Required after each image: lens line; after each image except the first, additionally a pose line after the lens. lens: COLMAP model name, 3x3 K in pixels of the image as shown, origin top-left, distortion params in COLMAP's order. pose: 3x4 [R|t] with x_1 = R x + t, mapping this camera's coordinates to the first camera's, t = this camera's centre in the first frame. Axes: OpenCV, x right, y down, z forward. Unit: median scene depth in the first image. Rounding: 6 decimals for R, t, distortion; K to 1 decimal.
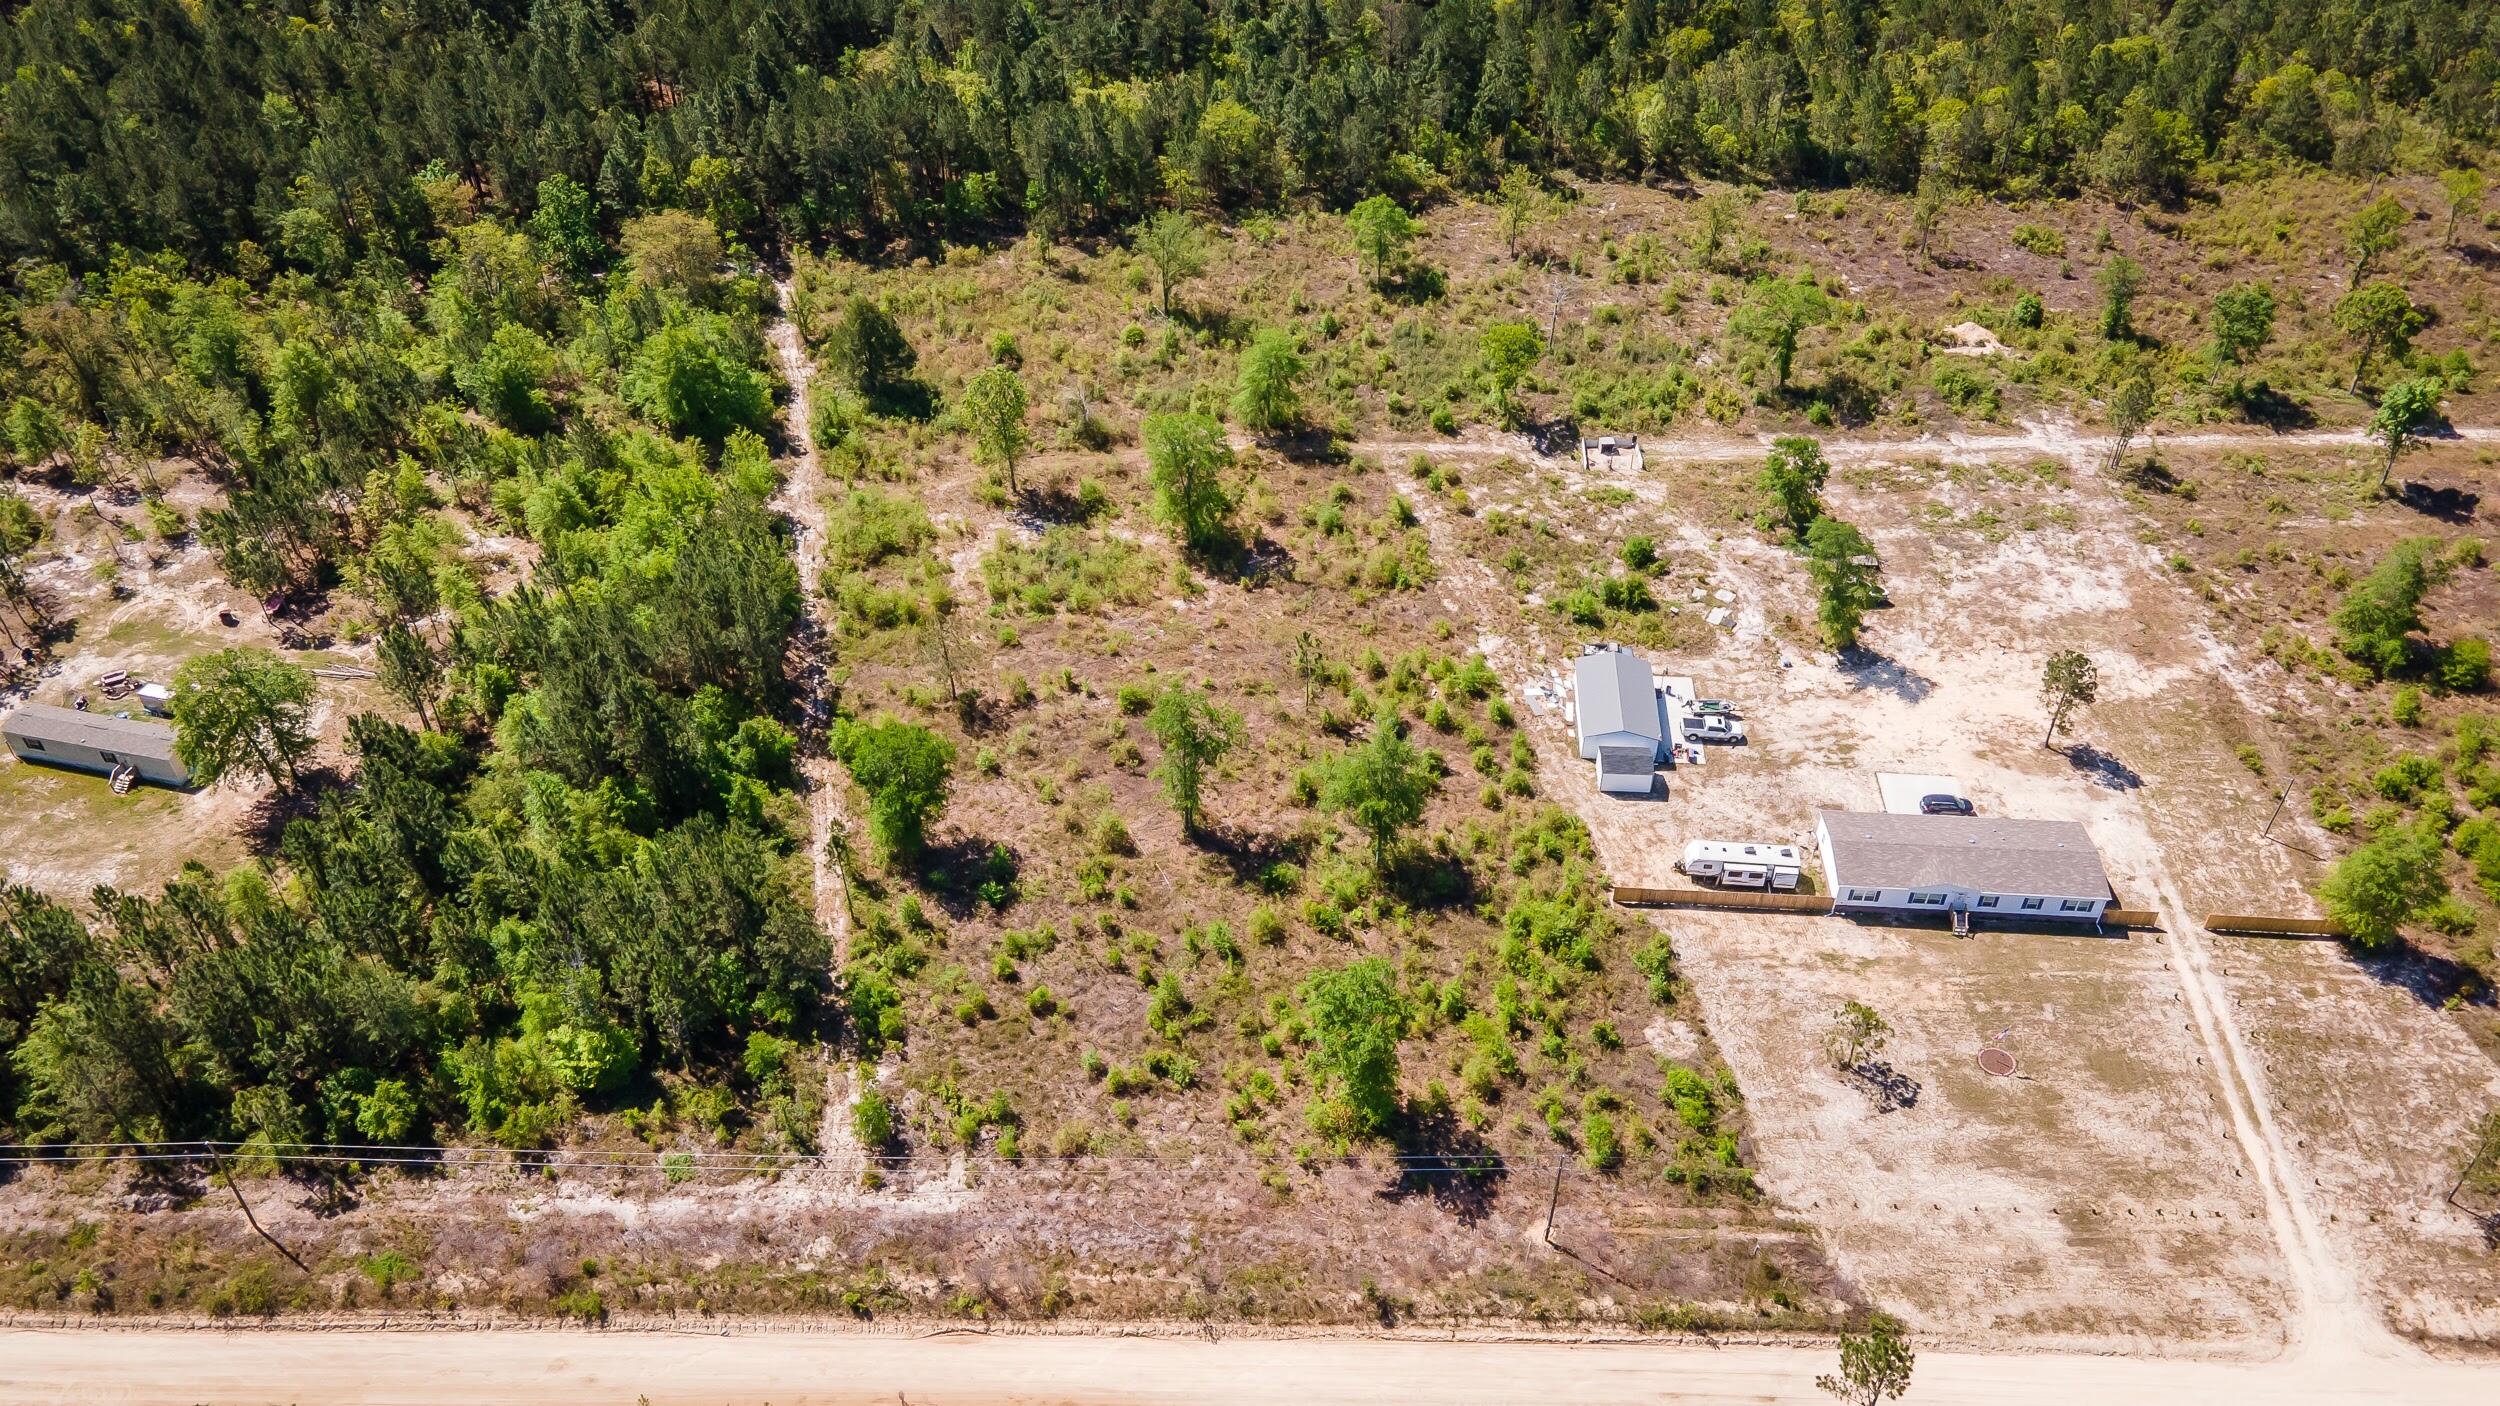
lens RADIAL K [[1827.3, 0, 1245.4], [0, 1827.3, 709.0], [0, 0, 1]] dist [0.019529, 0.040955]
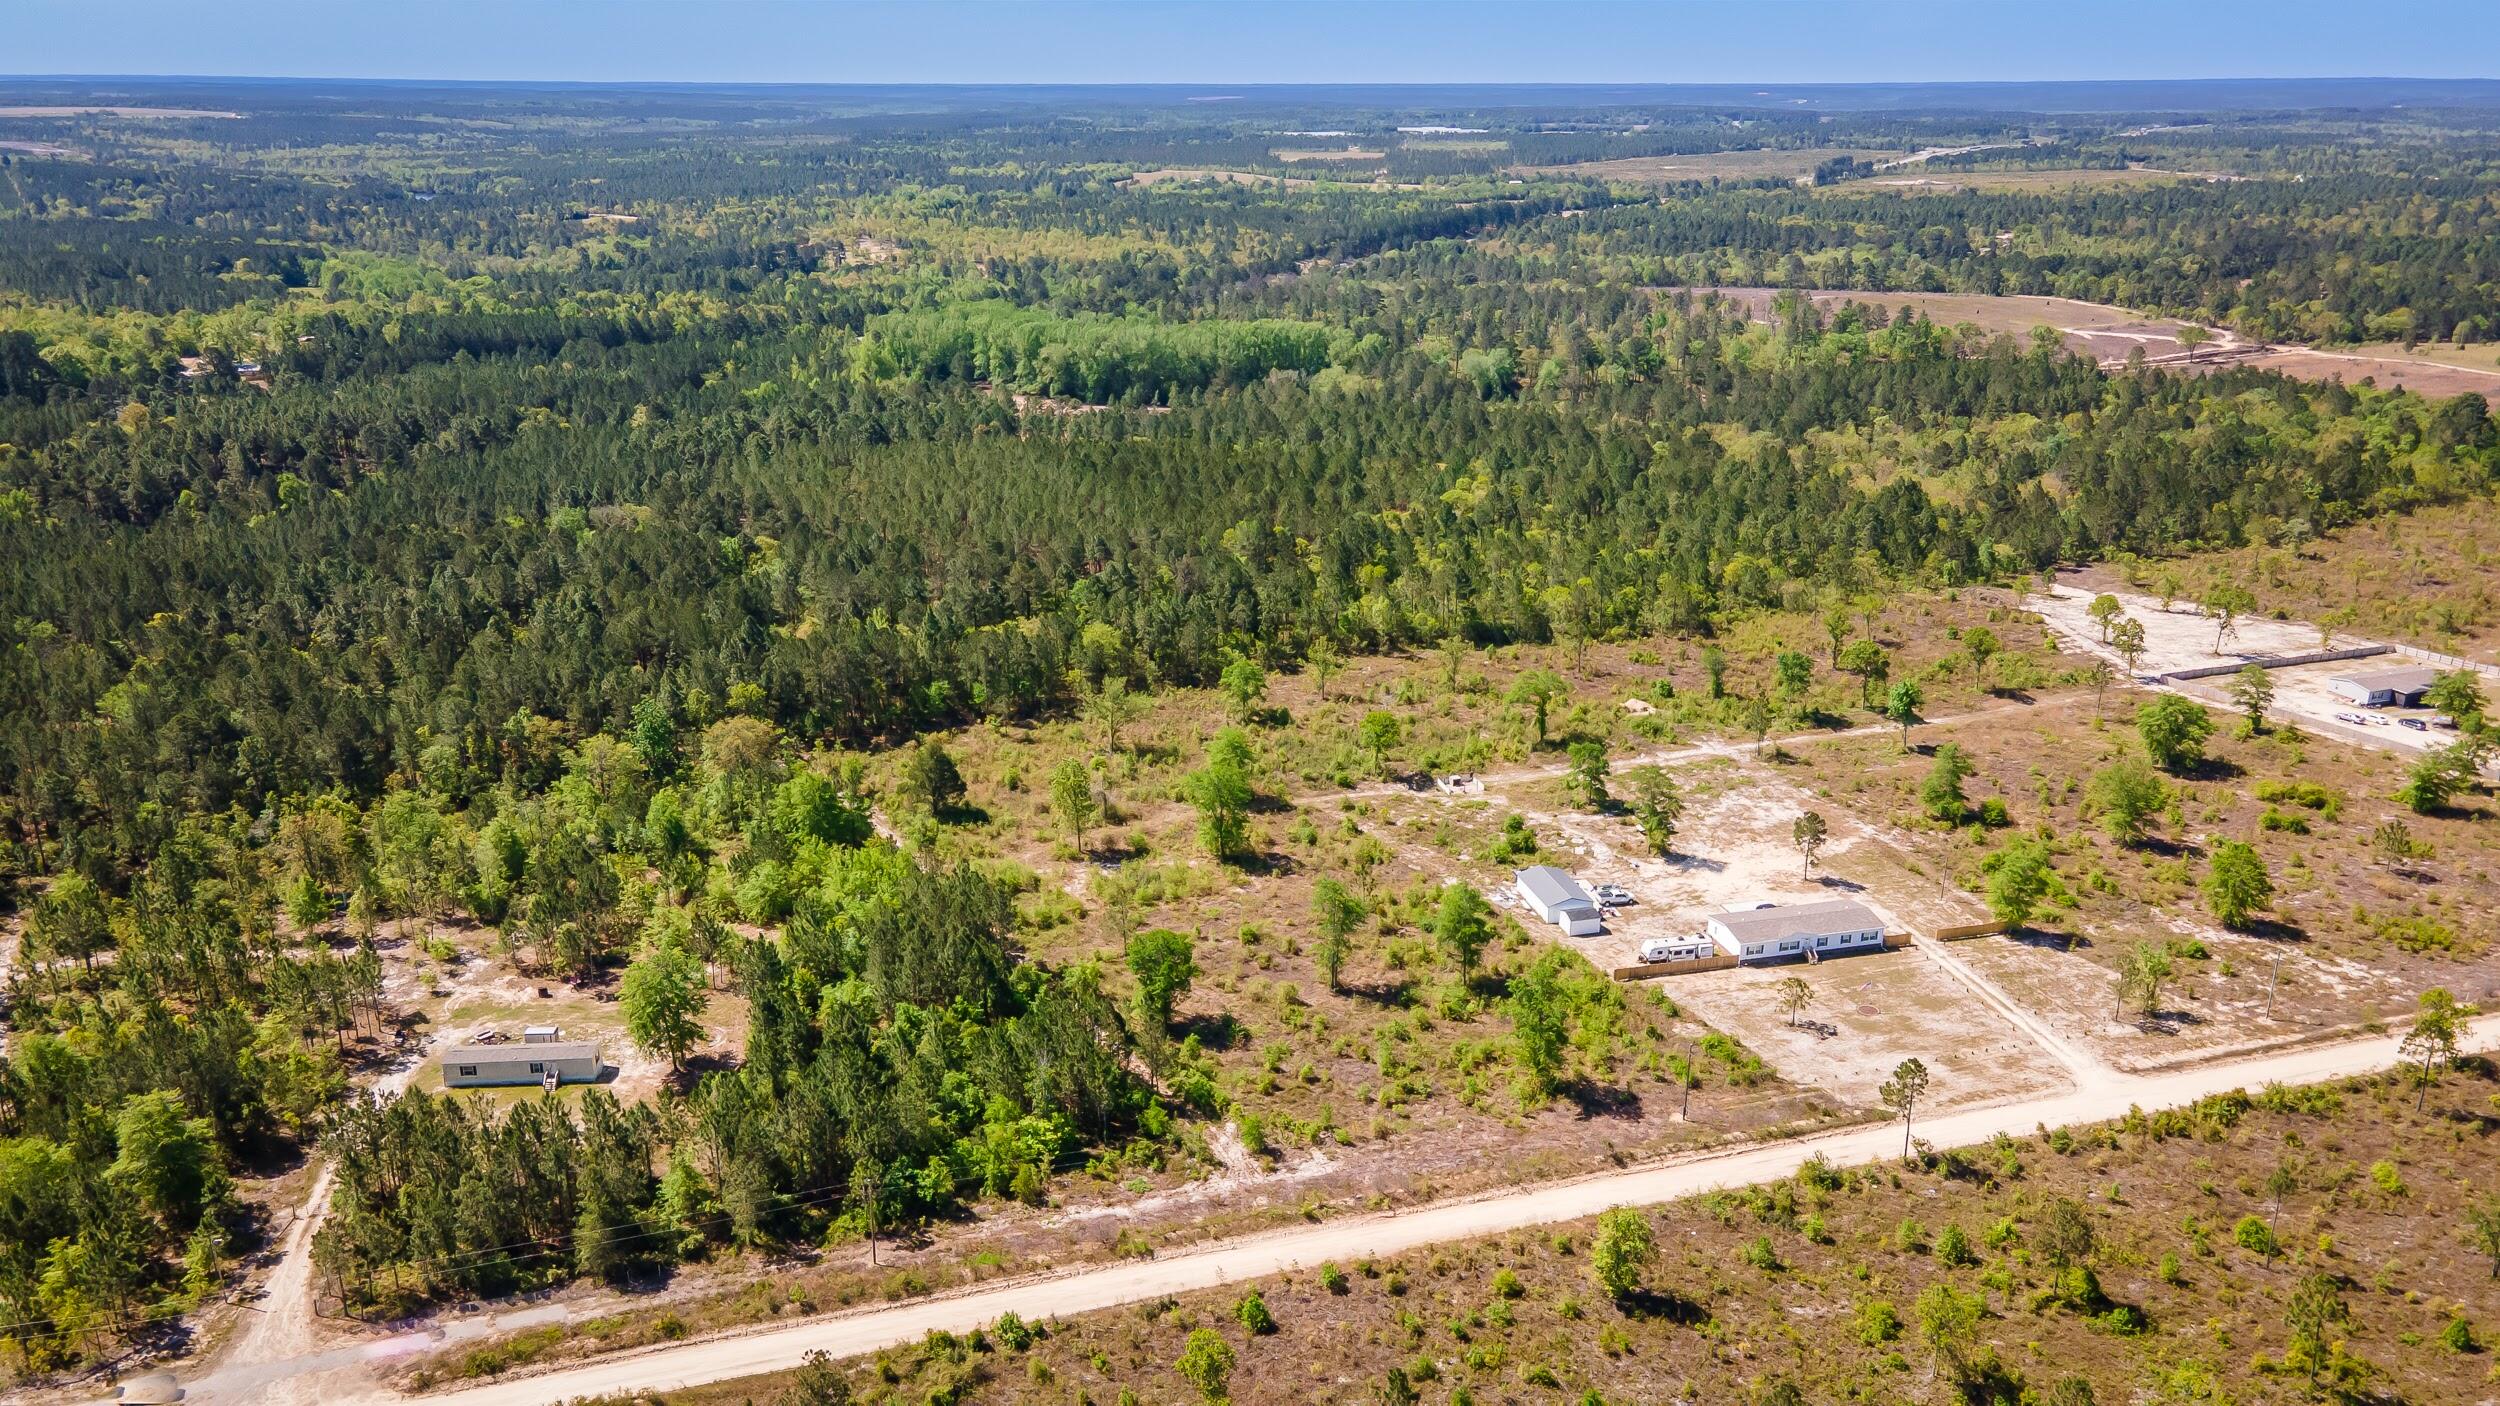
lens RADIAL K [[1827.3, 0, 1257.2], [0, 1827.3, 713.4], [0, 0, 1]] dist [0.019529, 0.040955]
pose [[0.946379, -0.099734, 0.307278, -0.523964], [0.202908, 0.923640, -0.325143, 0.329152], [-0.251386, 0.370058, 0.894350, -0.384305]]
